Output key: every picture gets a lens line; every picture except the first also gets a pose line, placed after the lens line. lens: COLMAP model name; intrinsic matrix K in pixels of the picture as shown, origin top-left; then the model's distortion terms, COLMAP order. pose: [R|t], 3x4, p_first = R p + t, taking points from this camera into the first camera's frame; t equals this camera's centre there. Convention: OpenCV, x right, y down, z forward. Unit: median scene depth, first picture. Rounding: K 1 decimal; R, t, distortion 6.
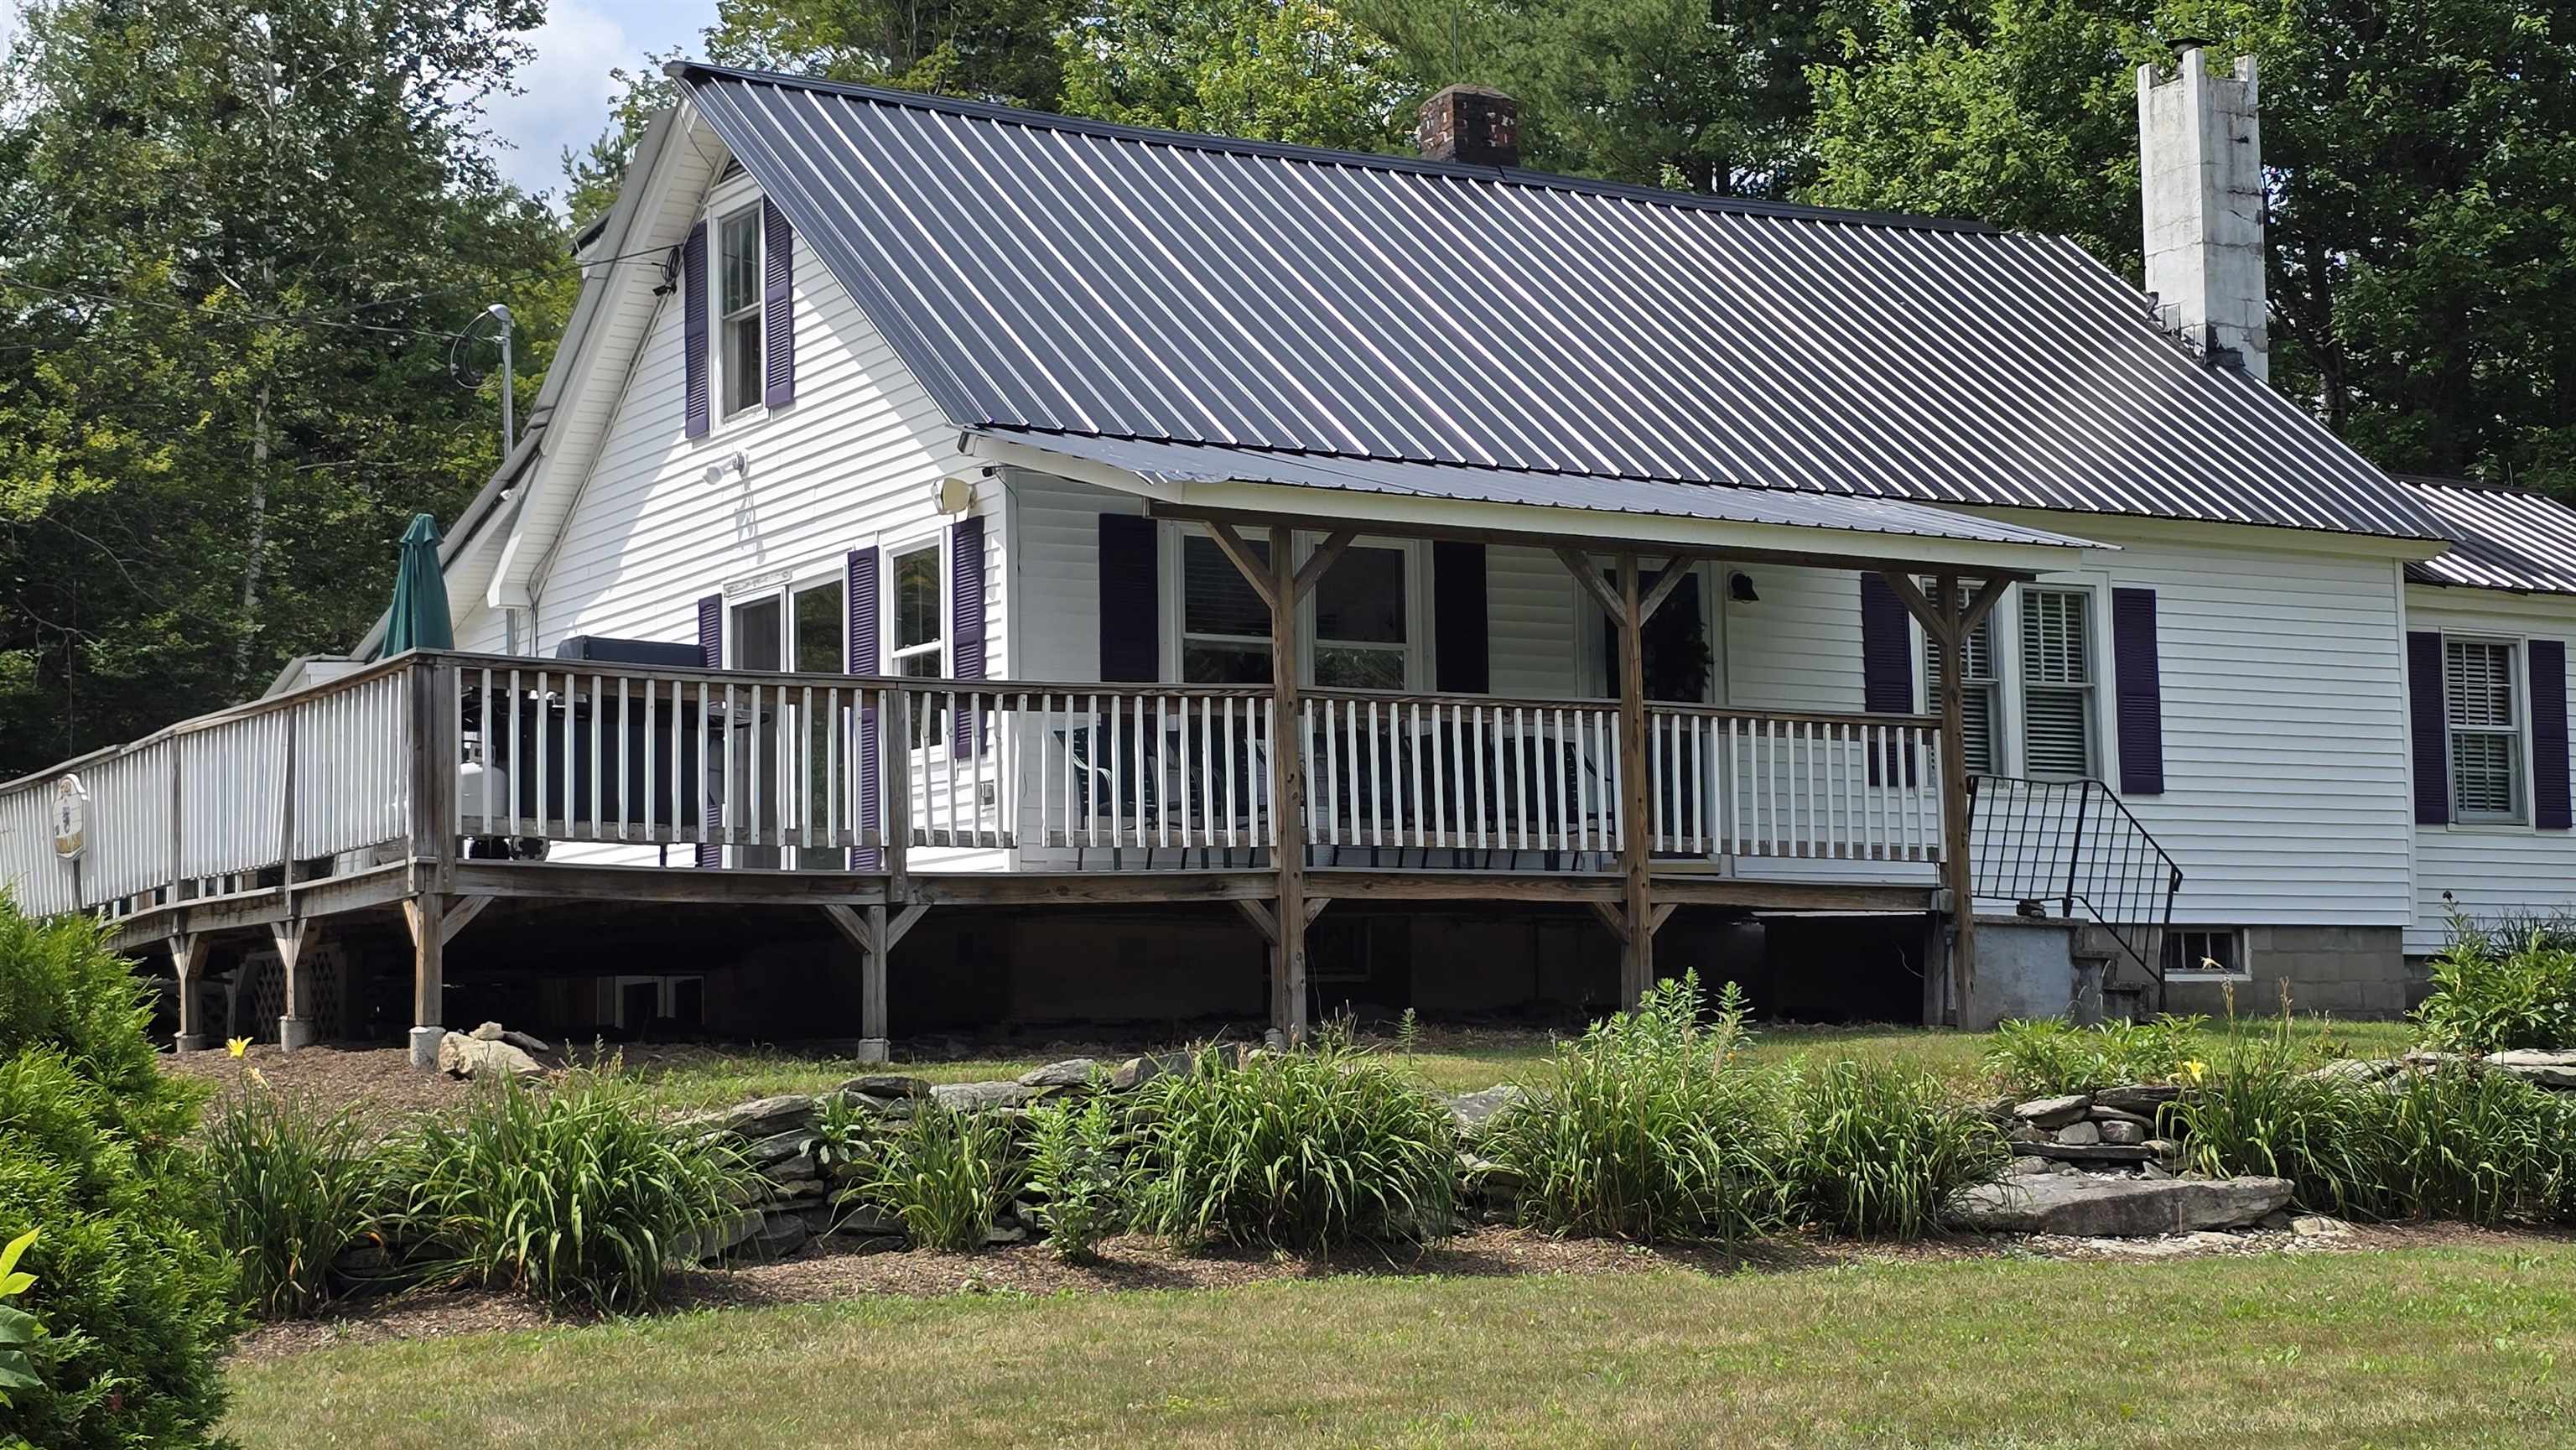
lens RADIAL K [[4005.8, 0, 1286.9], [0, 4005.8, 683.3], [0, 0, 1]] dist [0.222559, -1.071906]
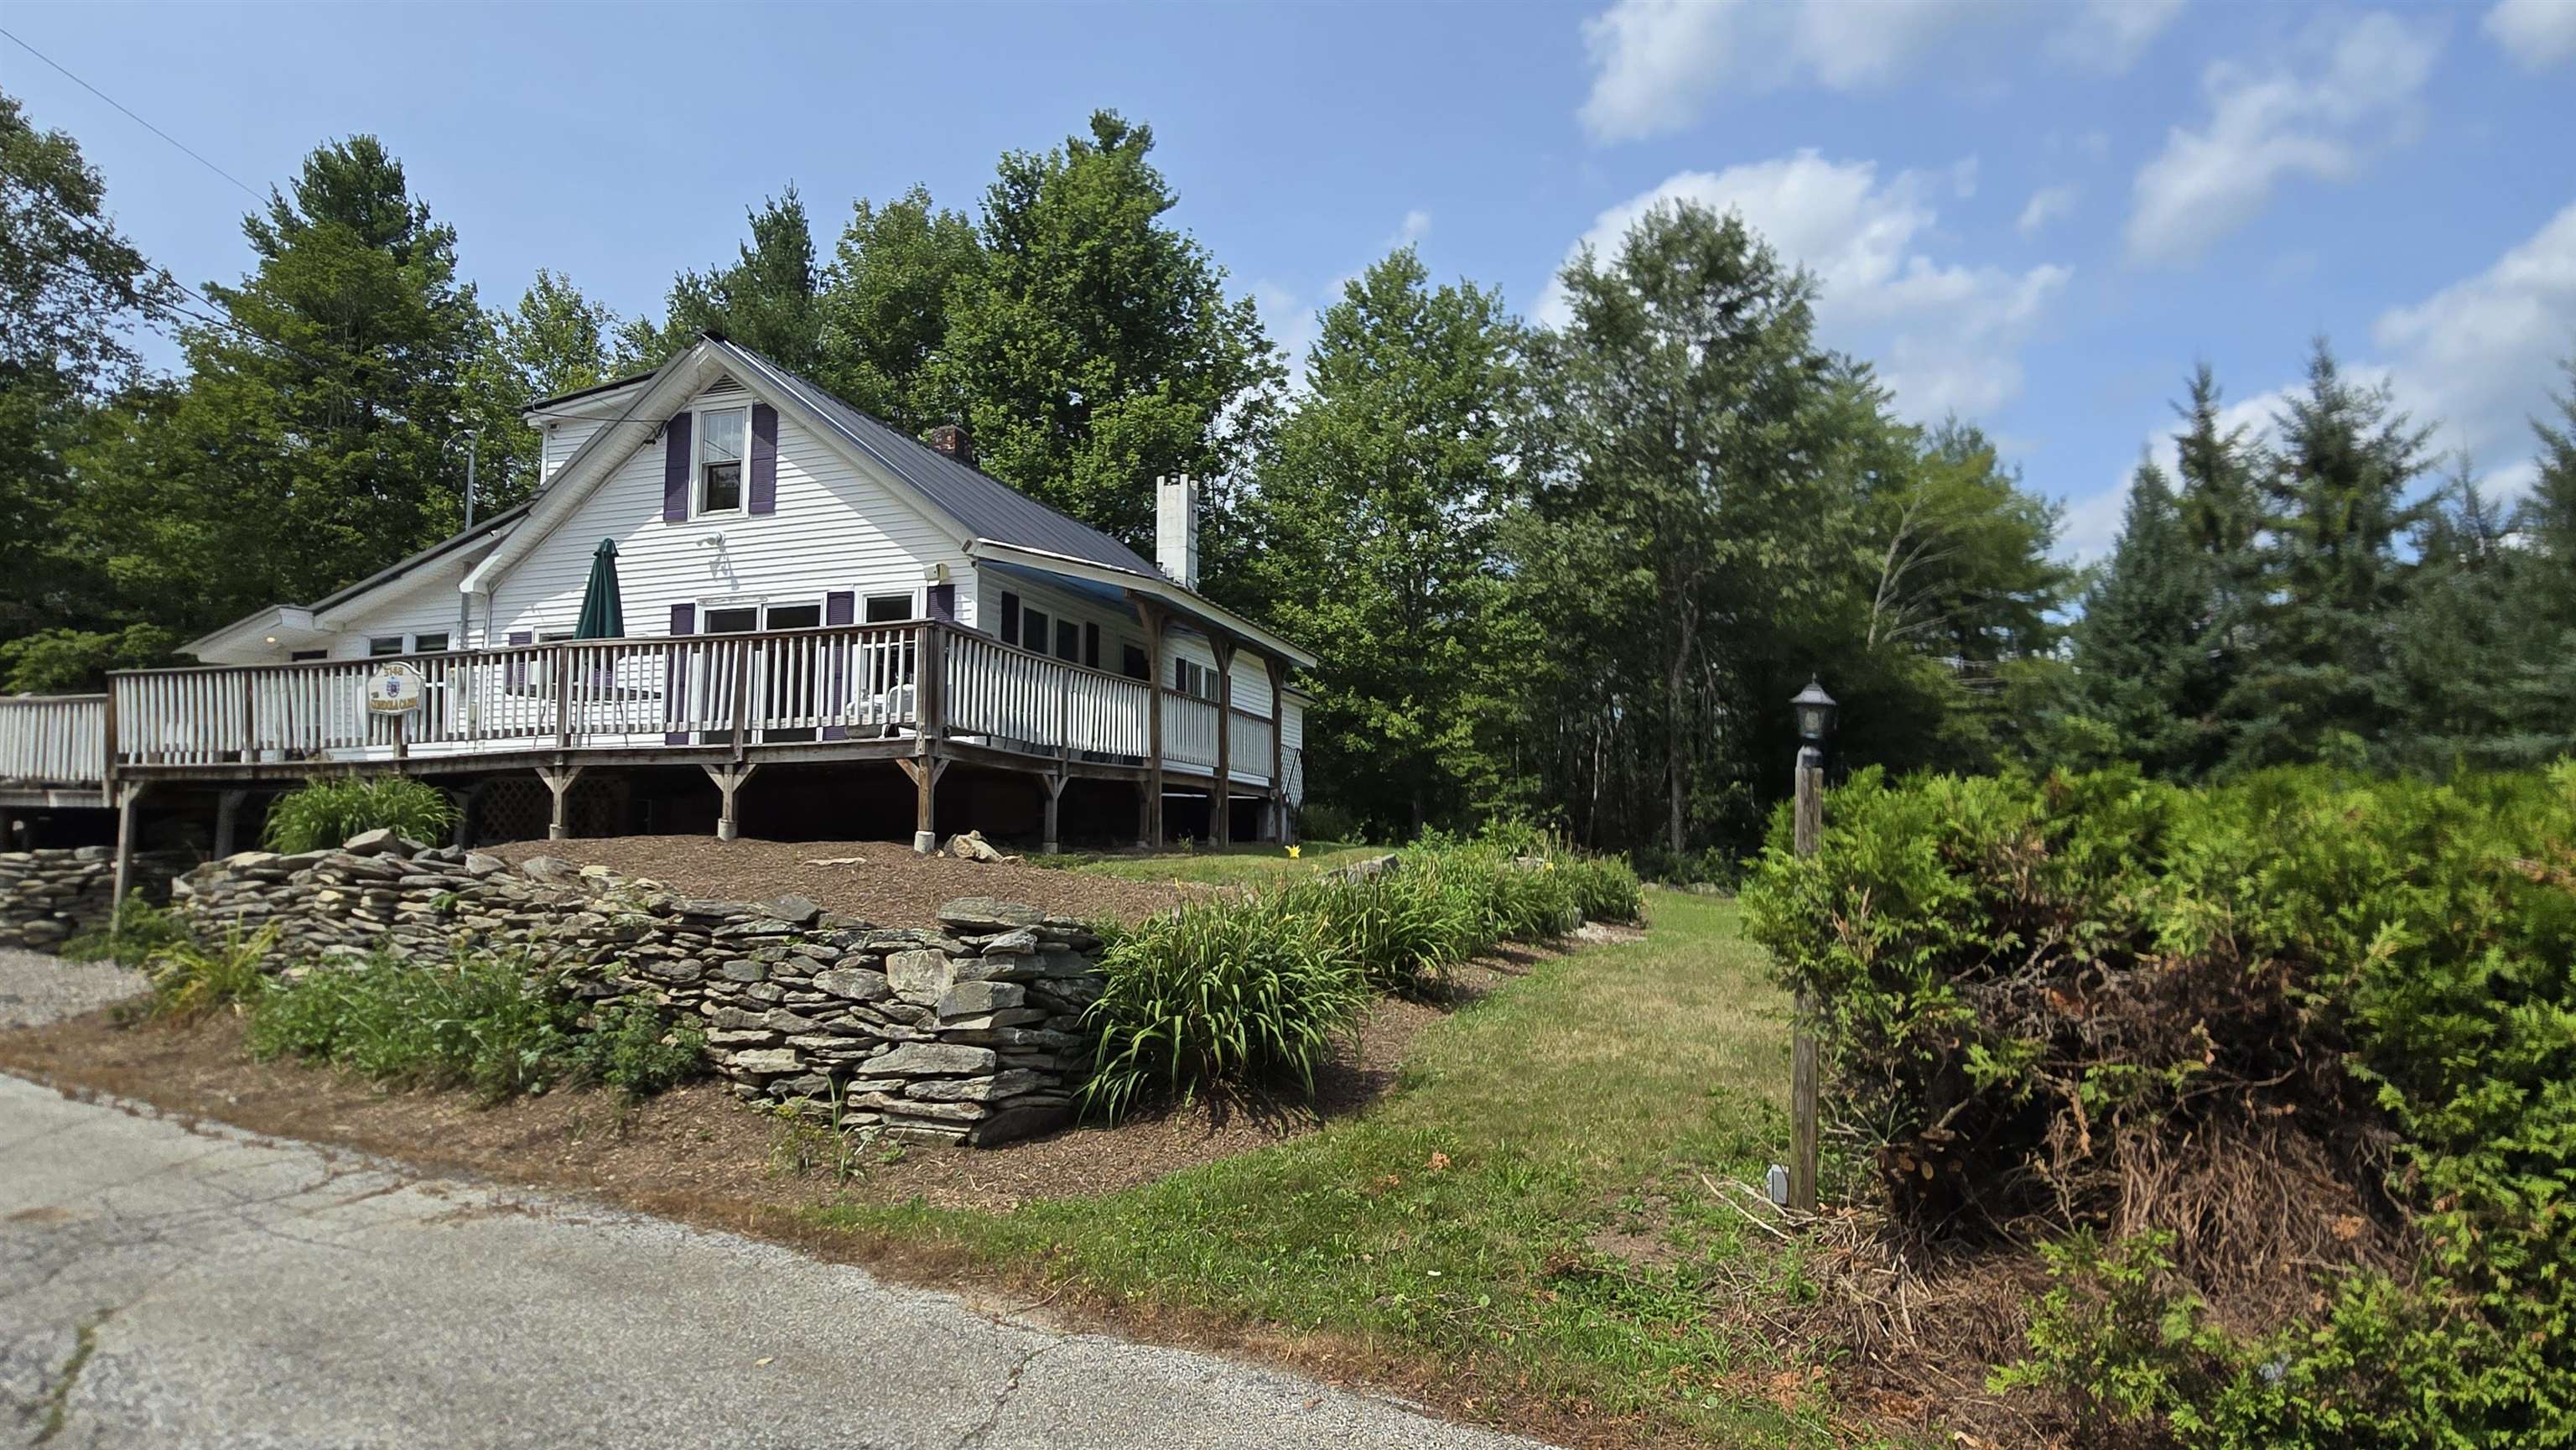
lens RADIAL K [[1354.5, 0, 1278.2], [0, 1354.5, 718.0], [0, 0, 1]] dist [-0.005299, 0.000376]
pose [[0.751563, 0.081738, 0.654577, -0.404612], [-0.081375, 0.996202, -0.030966, 0.034388], [-0.654623, -0.029993, 0.755360, 0.375099]]
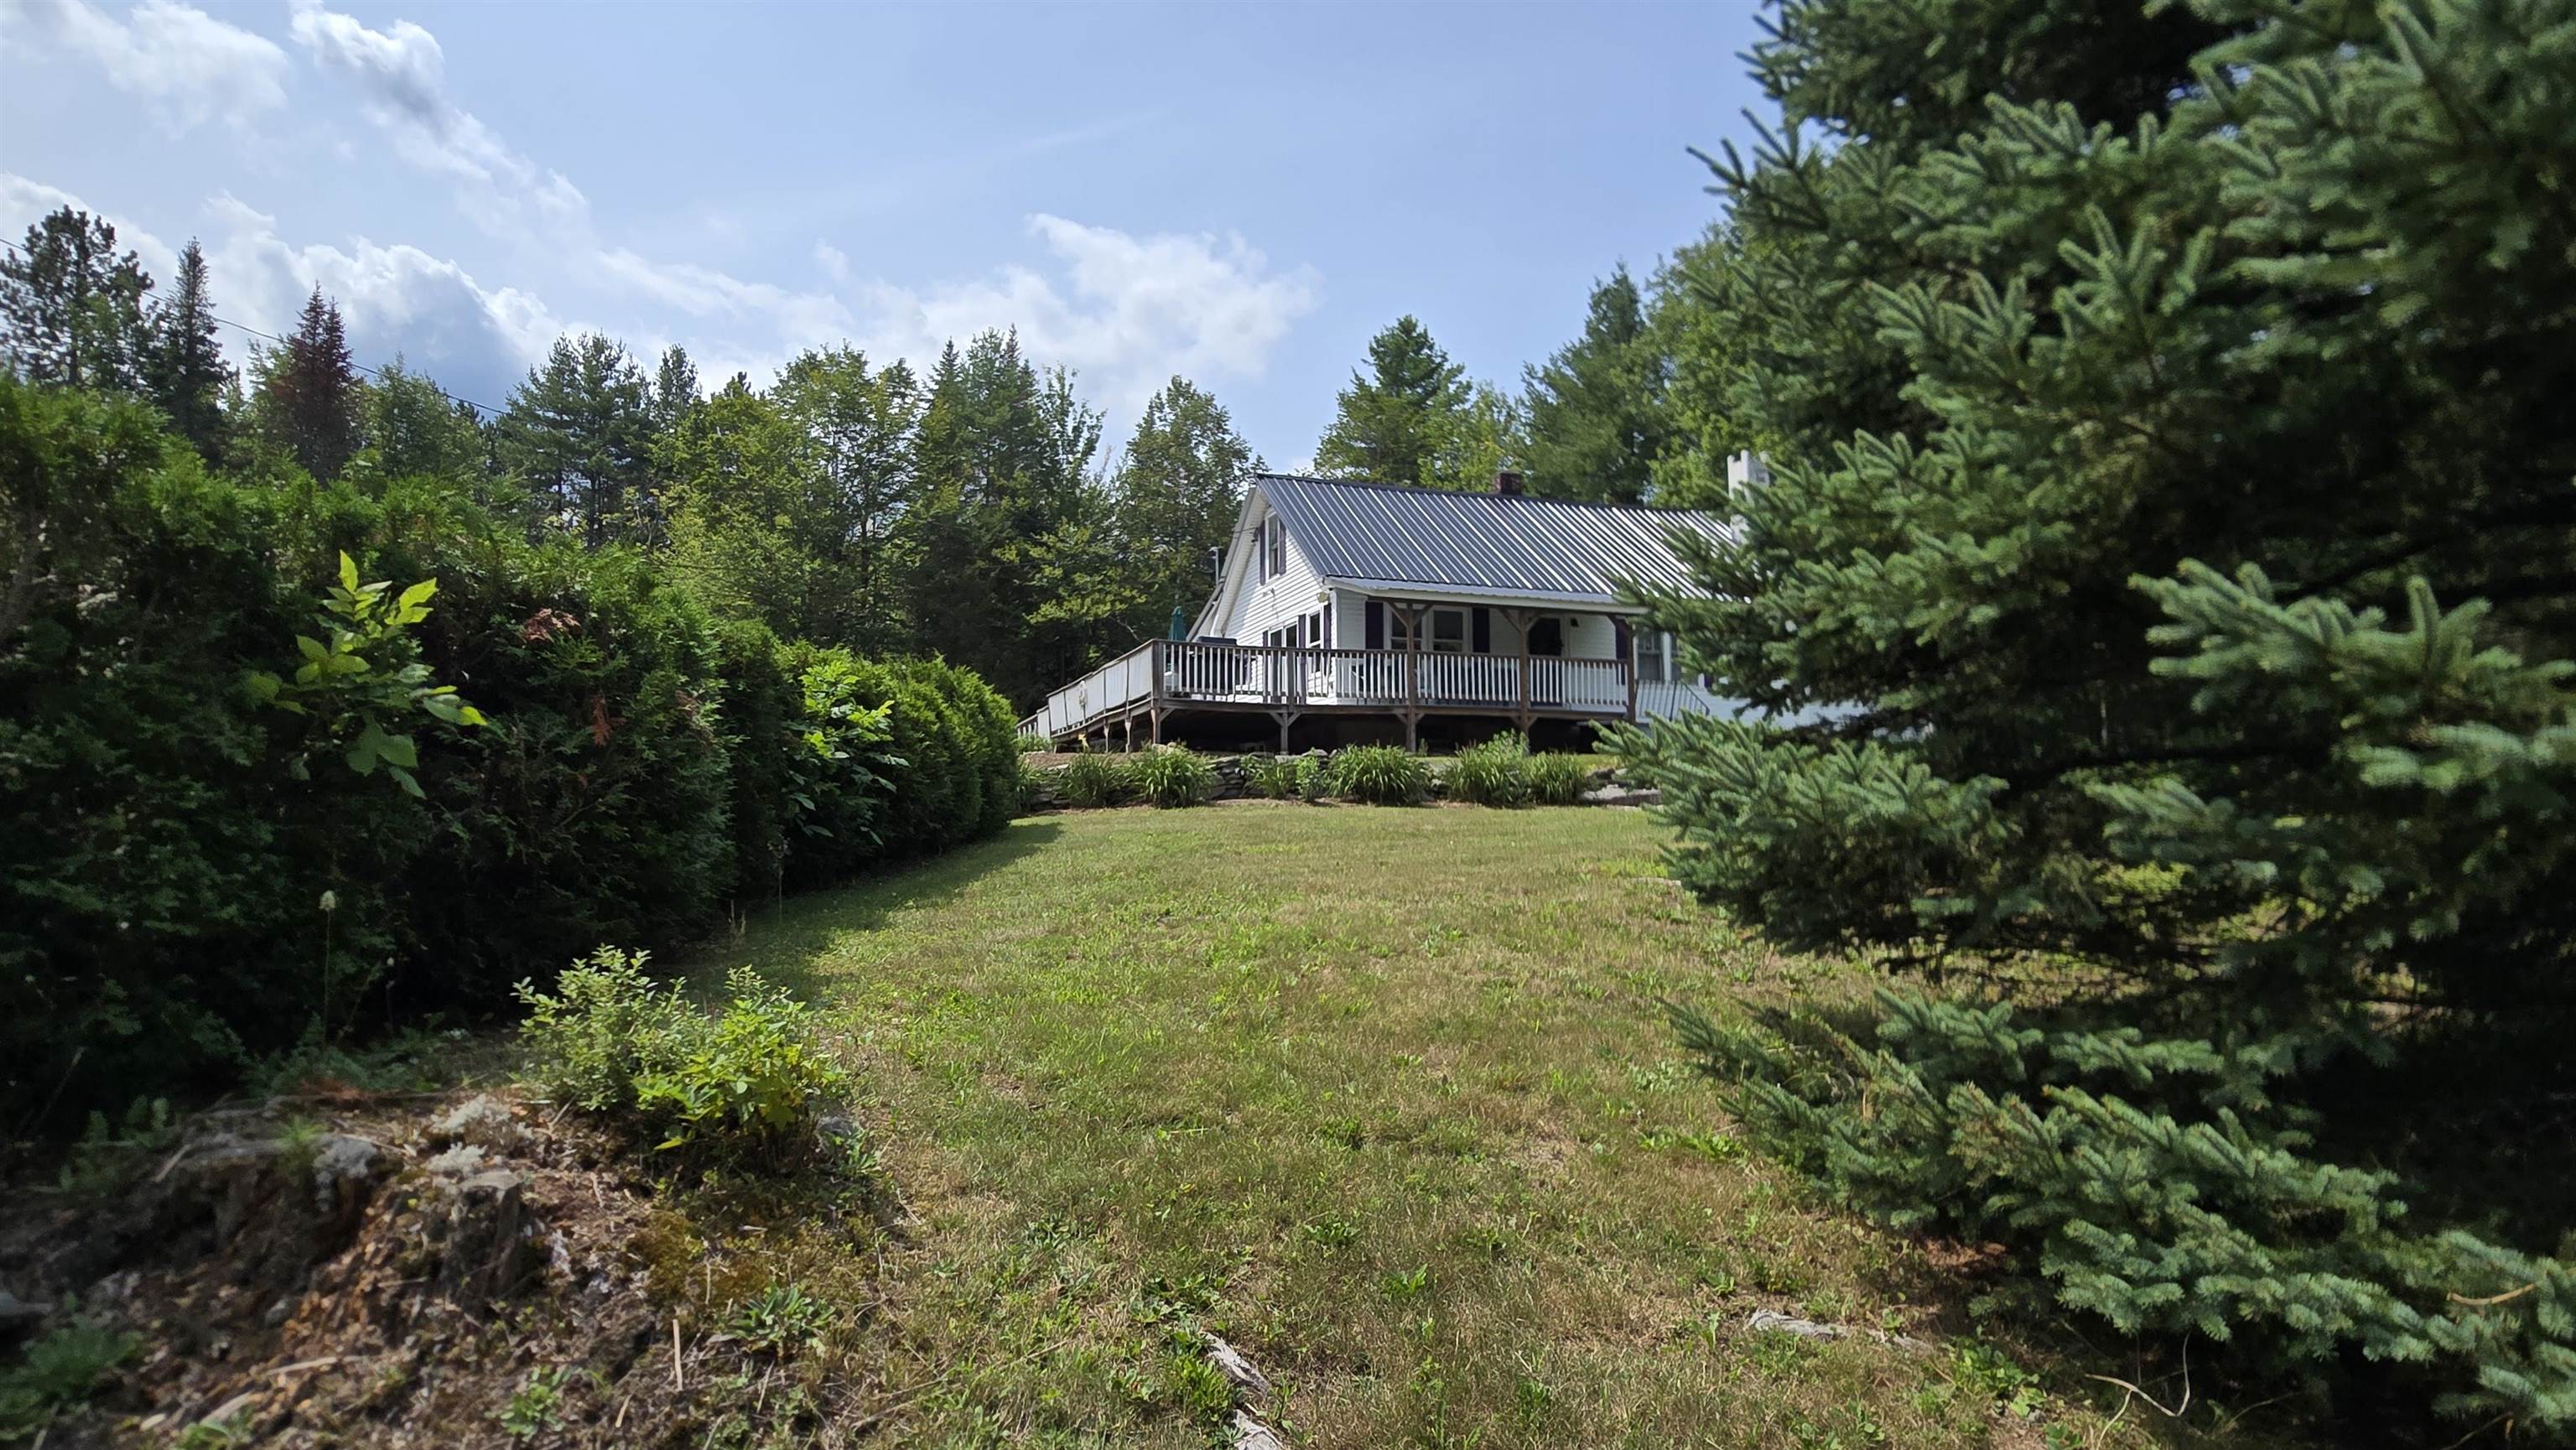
lens RADIAL K [[1351.0, 0, 1281.1], [0, 1351.0, 716.9], [0, 0, 1]] dist [0.003287, -0.021347]
pose [[0.978170, 0.000434, -0.207805, 0.122830], [0.005256, 0.999626, 0.026828, 0.024294], [0.207739, -0.027335, 0.977802, -0.131864]]
